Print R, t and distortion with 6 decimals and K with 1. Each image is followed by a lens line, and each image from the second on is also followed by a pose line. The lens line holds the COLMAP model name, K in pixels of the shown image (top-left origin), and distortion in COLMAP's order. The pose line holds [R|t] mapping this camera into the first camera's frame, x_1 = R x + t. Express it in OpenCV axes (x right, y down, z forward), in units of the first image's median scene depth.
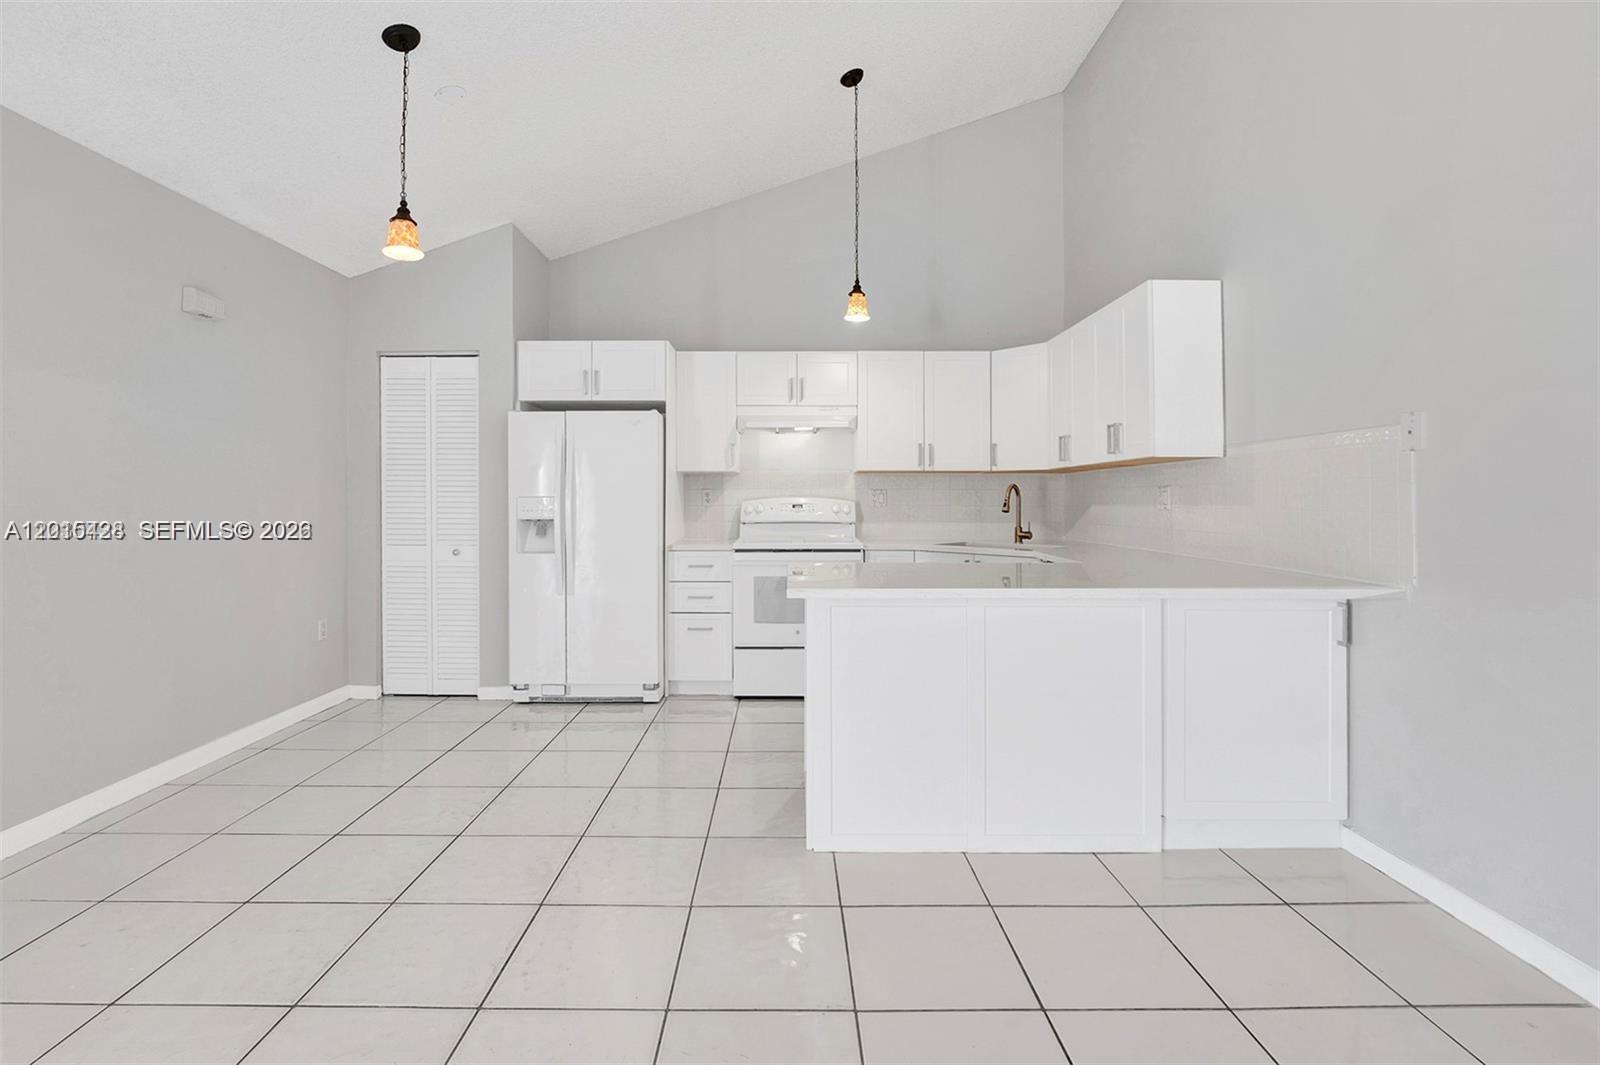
lens RADIAL K [[718.2, 0, 767.8], [0, 718.2, 492.2], [0, 0, 1]] dist [-0.009668, -0.000136]
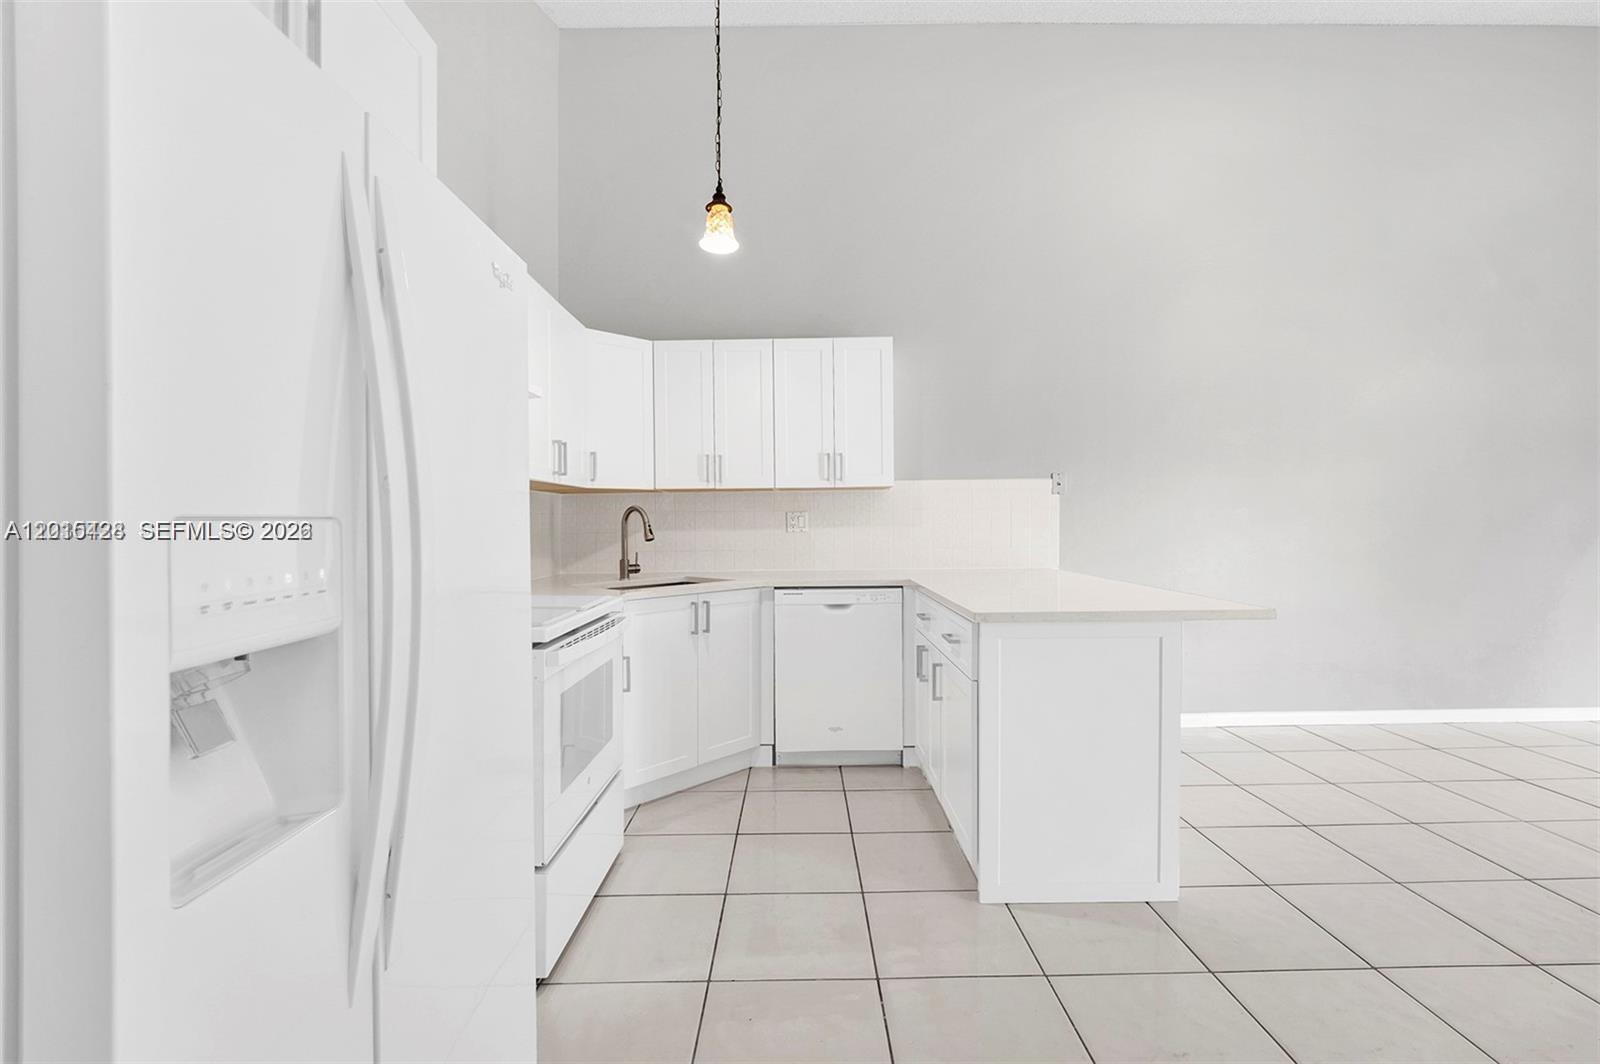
lens RADIAL K [[718.2, 0, 804.5], [0, 718.2, 532.1], [0, 0, 1]] dist [-0.009668, -0.000136]
pose [[-0.021717, -0.015357, 0.999646, -0.466049], [0.002158, 0.999879, 0.015408, 0.005966], [-0.999762, 0.002492, -0.021682, 0.827534]]
